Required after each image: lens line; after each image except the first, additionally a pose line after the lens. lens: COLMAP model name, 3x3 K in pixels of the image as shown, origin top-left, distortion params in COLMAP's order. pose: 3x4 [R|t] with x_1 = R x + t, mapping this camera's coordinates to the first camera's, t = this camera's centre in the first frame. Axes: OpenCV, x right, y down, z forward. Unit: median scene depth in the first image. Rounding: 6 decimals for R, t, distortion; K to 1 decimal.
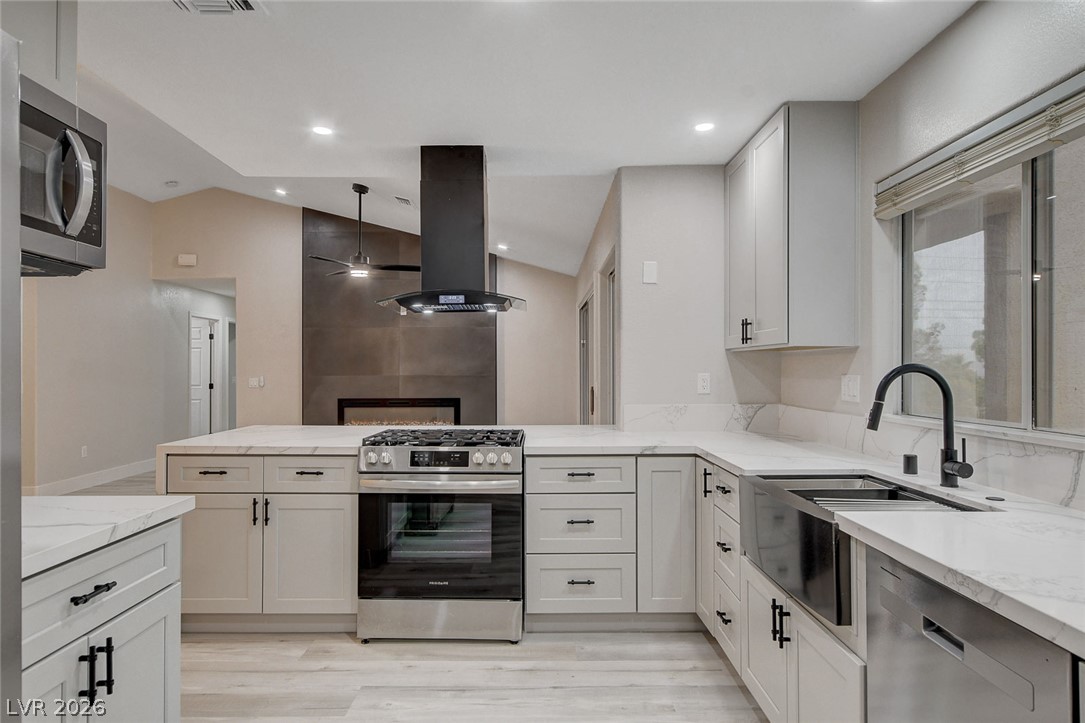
lens RADIAL K [[655.9, 0, 542.5], [0, 655.9, 361.5], [0, 0, 1]] dist [-0.006079, 0.003667]
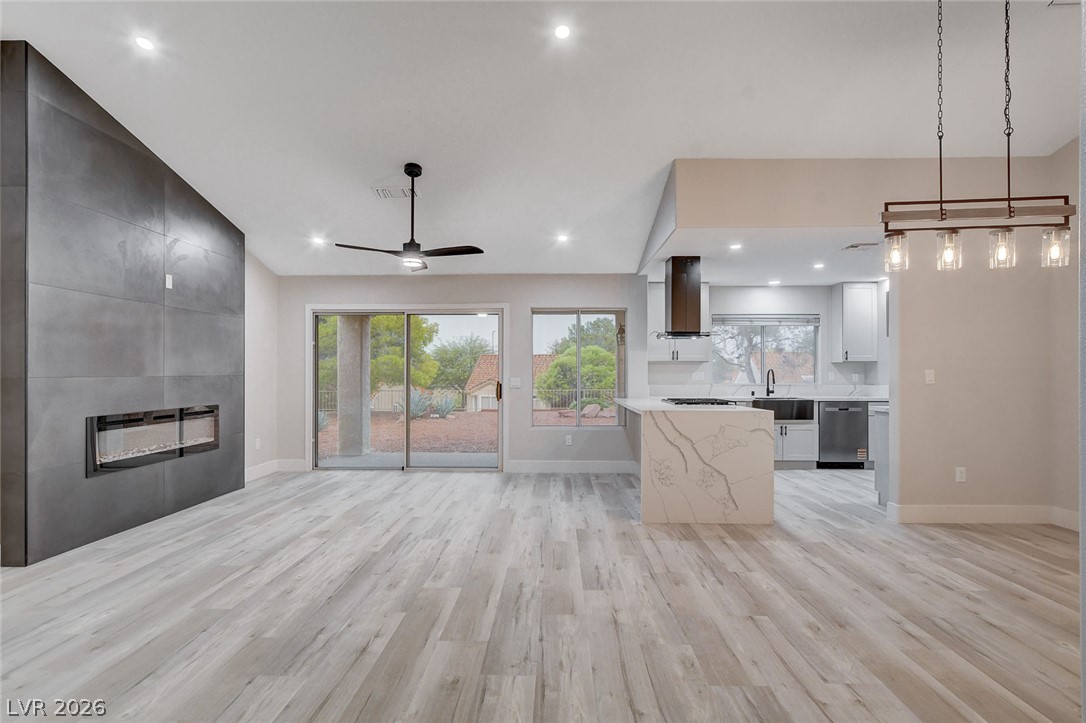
lens RADIAL K [[550.4, 0, 545.1], [0, 550.4, 370.4], [0, 0, 1]] dist [-0.007777, 0.001834]
pose [[0.025171, 0.006208, 0.999664, -2.061702], [-0.012526, 0.999904, -0.005895, 0.036831], [-0.999605, -0.012374, 0.025247, 1.583731]]
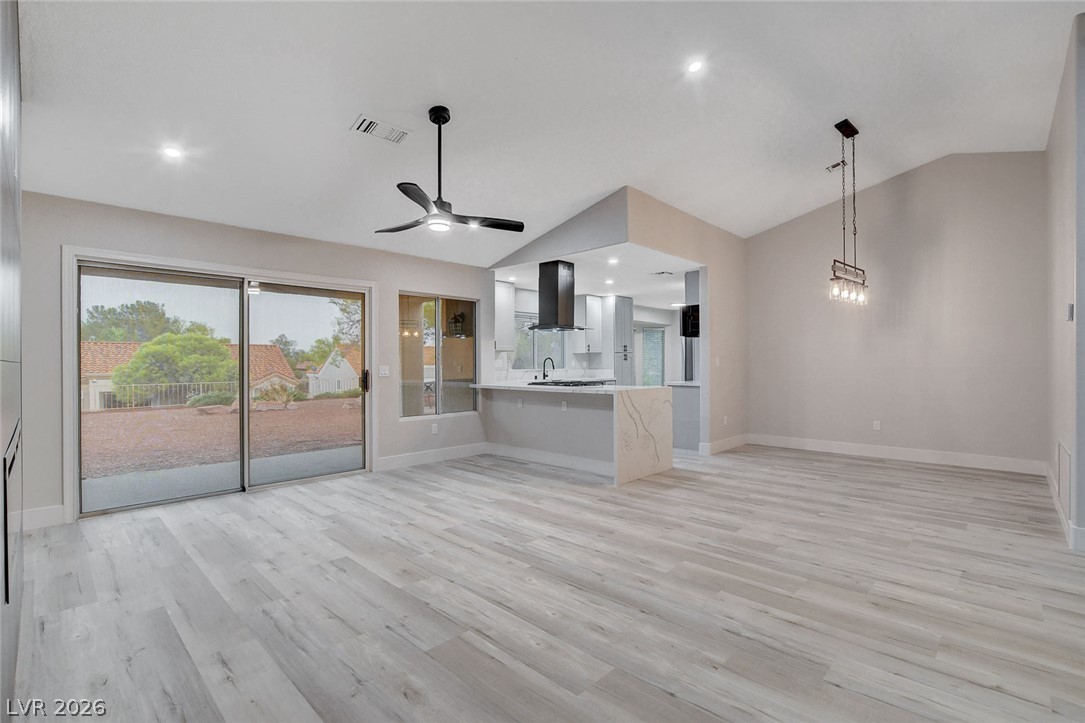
lens RADIAL K [[494.9, 0, 546.2], [0, 494.9, 362.9], [0, 0, 1]] dist [-0.028165, 0.006873]
pose [[-0.718234, 0.005315, 0.695781, -1.515809], [-0.003512, 0.999930, -0.011263, 0.062992], [-0.695793, -0.010533, -0.718165, 2.641995]]
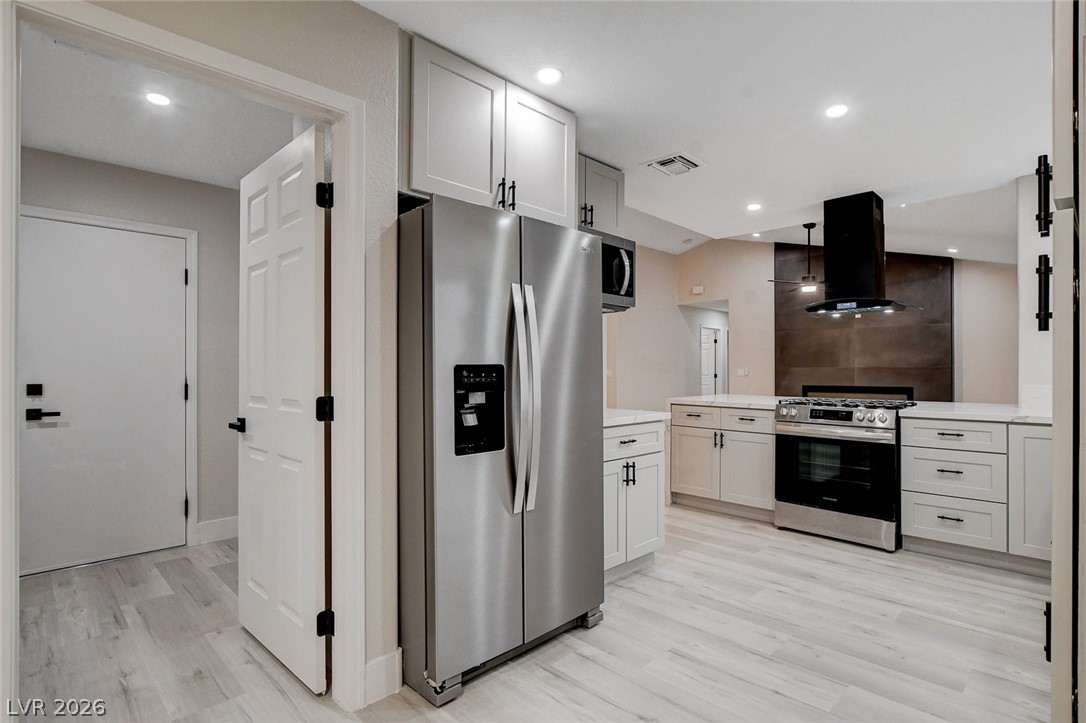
lens RADIAL K [[540.9, 0, 540.7], [0, 540.9, 364.8], [0, 0, 1]] dist [-0.015495, -0.000259]
pose [[0.693631, -0.003626, -0.720321, 0.260831], [0.006809, 0.999976, 0.001523, 0.029376], [0.720298, -0.005961, 0.693639, -0.304381]]
